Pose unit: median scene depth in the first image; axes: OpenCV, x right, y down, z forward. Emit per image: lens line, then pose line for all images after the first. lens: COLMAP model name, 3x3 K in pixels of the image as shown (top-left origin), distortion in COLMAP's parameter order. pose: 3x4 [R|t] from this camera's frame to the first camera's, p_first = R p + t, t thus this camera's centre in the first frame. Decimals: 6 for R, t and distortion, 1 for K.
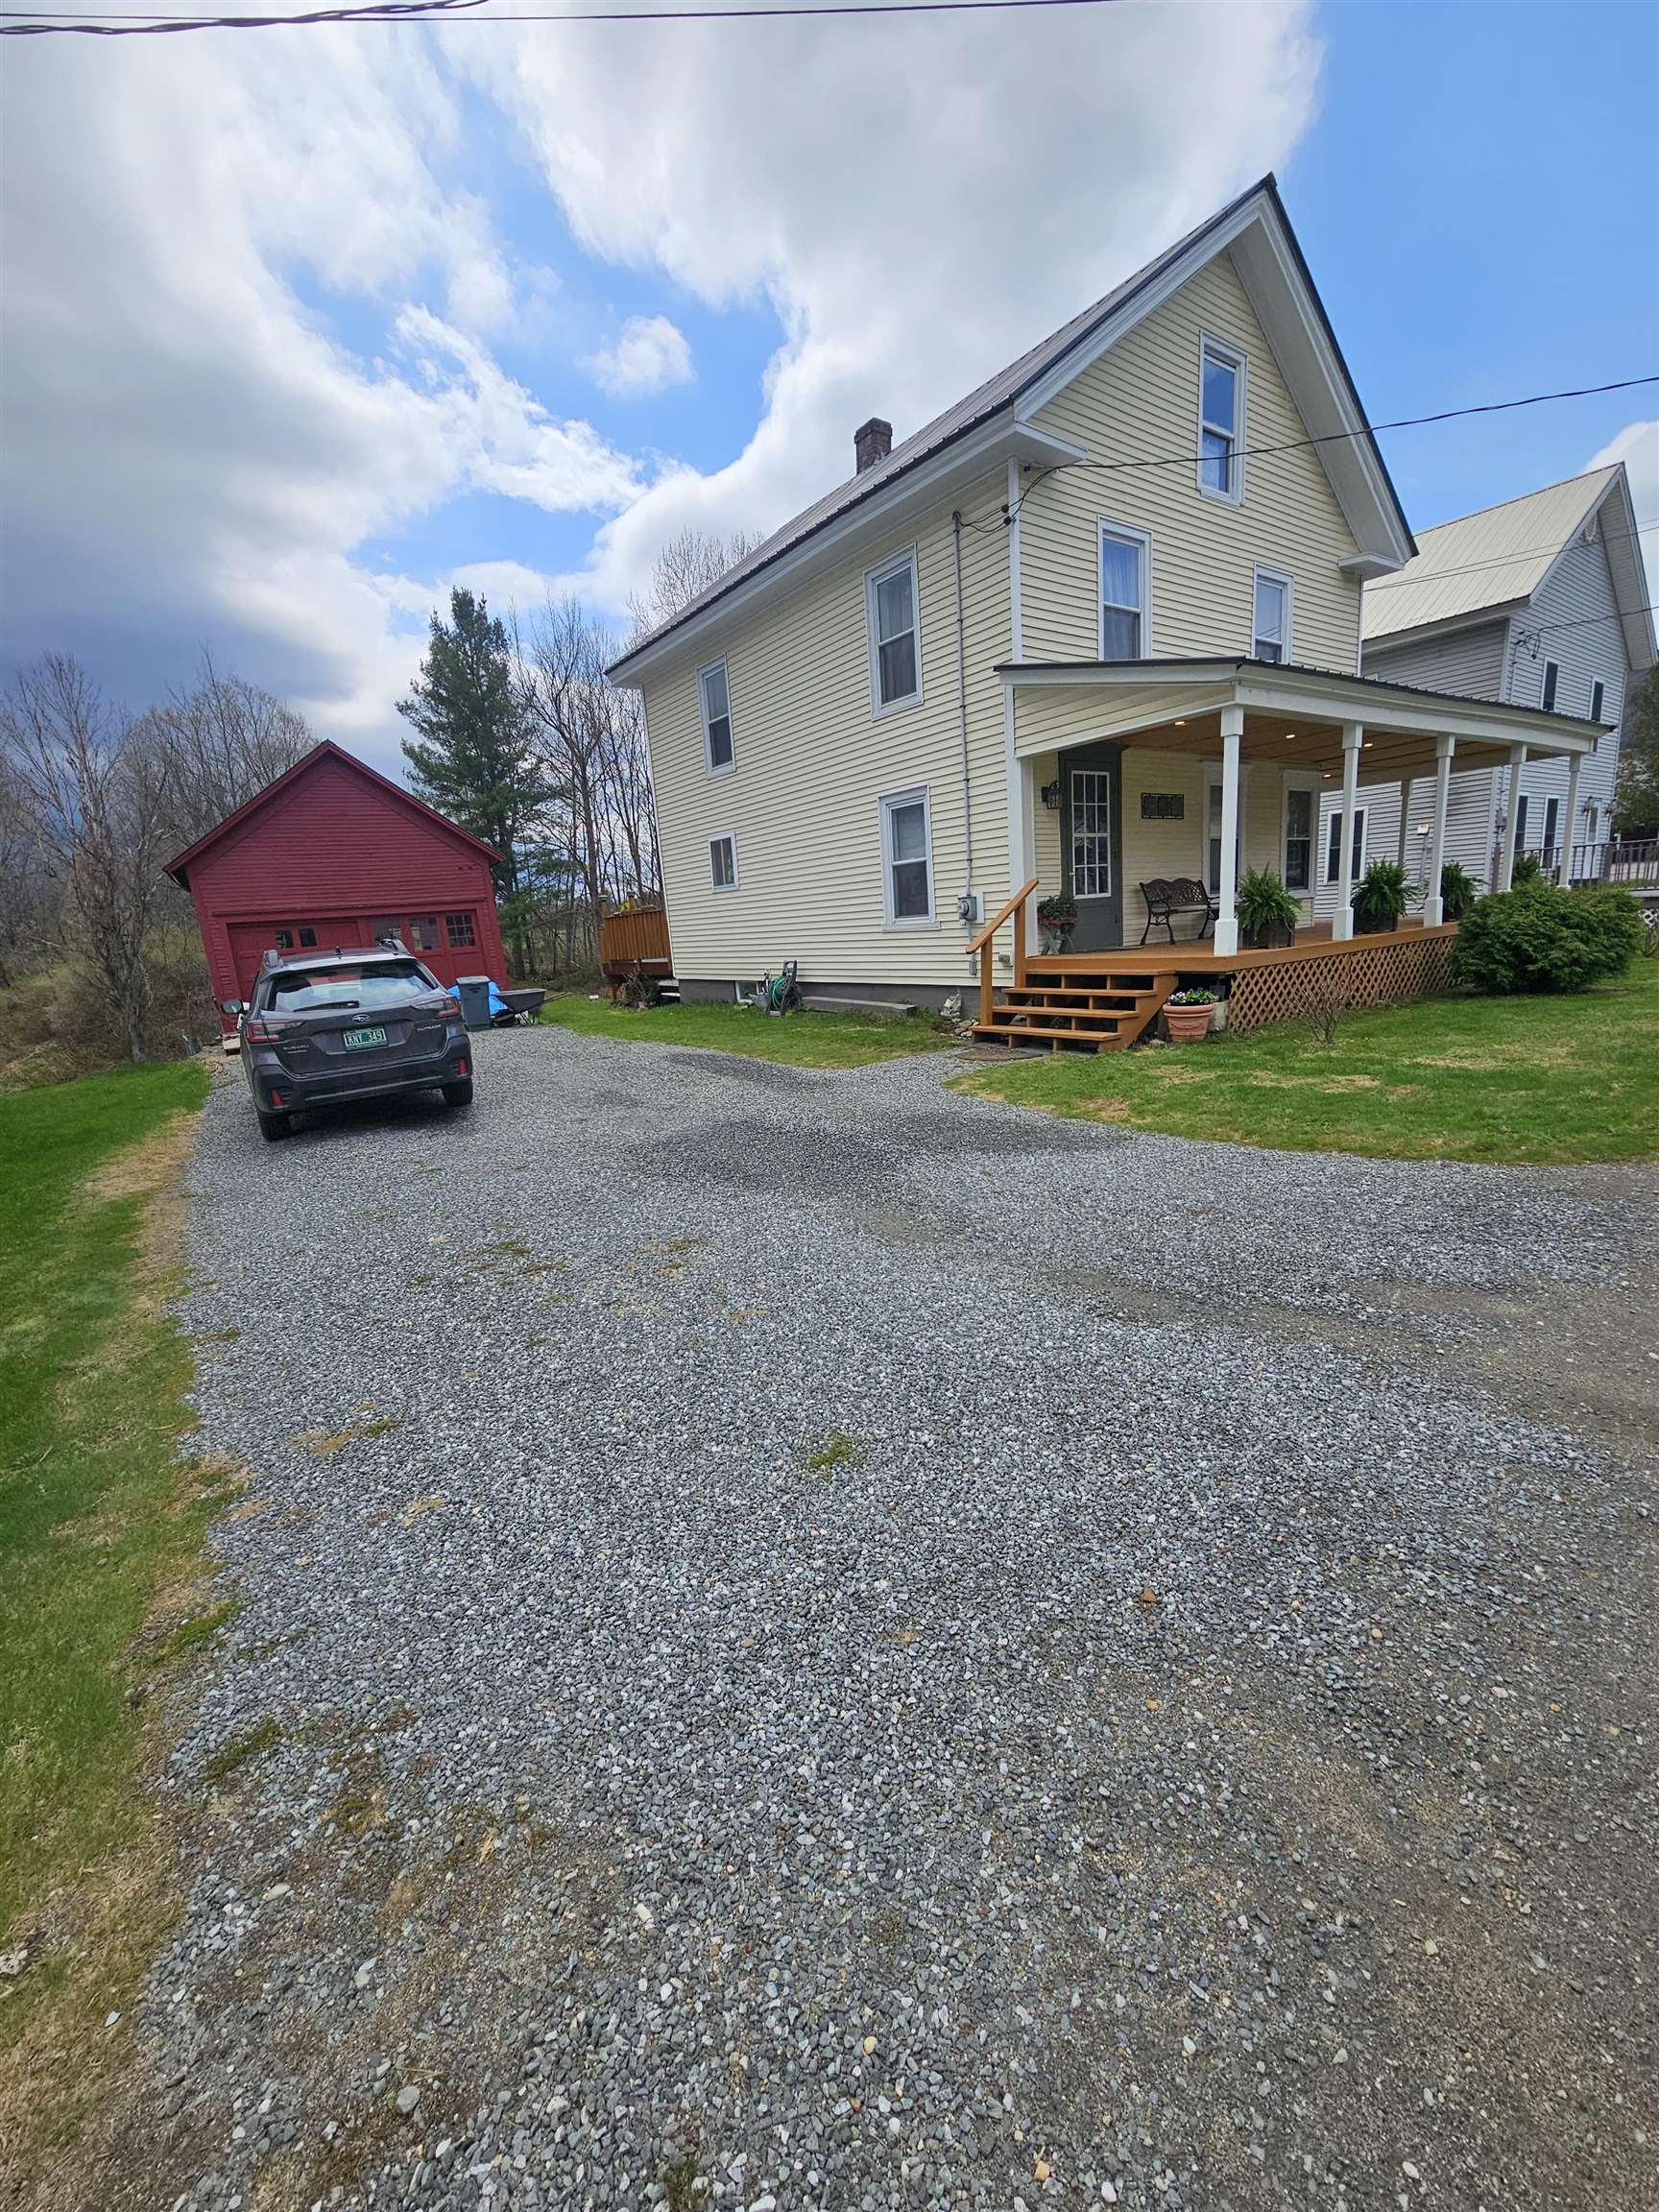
lens RADIAL K [[901.3, 0, 838.3], [0, 901.3, 1108.7], [0, 0, 1]] dist [-0.003386, -0.000076]
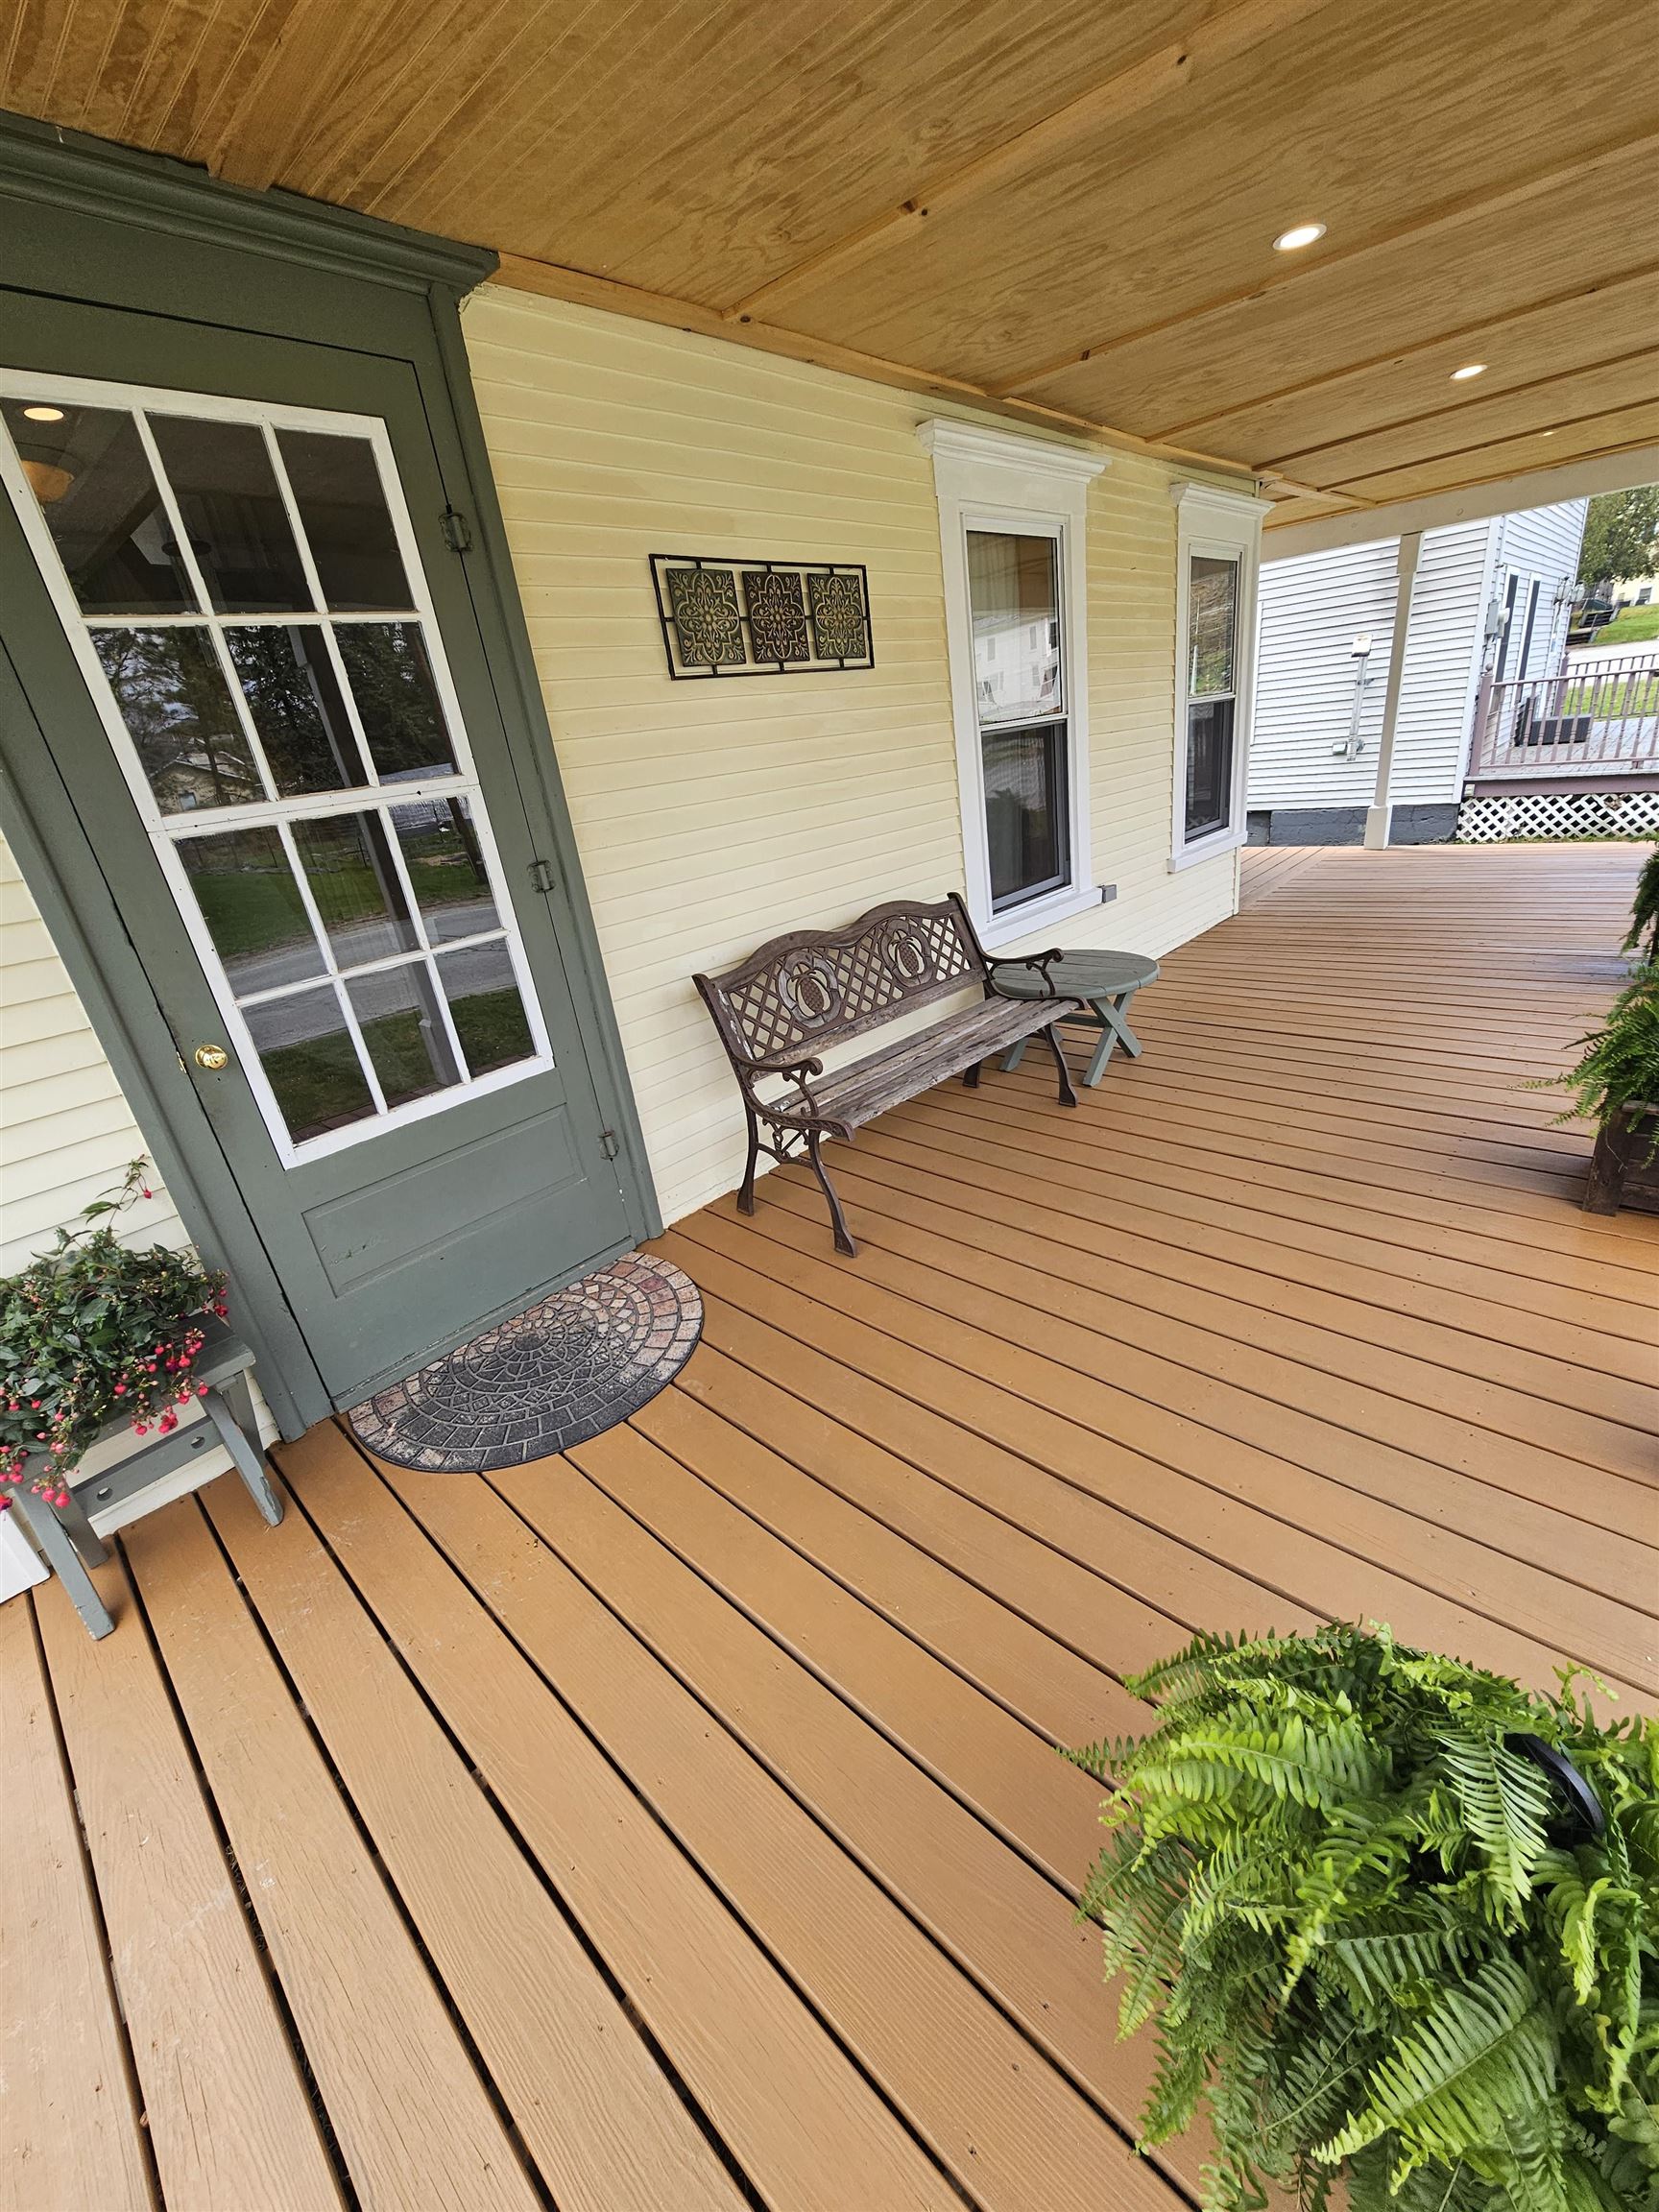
lens RADIAL K [[901.3, 0, 838.3], [0, 901.3, 1108.7], [0, 0, 1]] dist [-0.003386, -0.000076]
pose [[0.976803, -0.111739, 0.182677, 0.325081], [0.073211, 0.975921, 0.205473, -0.263486], [-0.201237, -0.187333, 0.961462, 0.765472]]
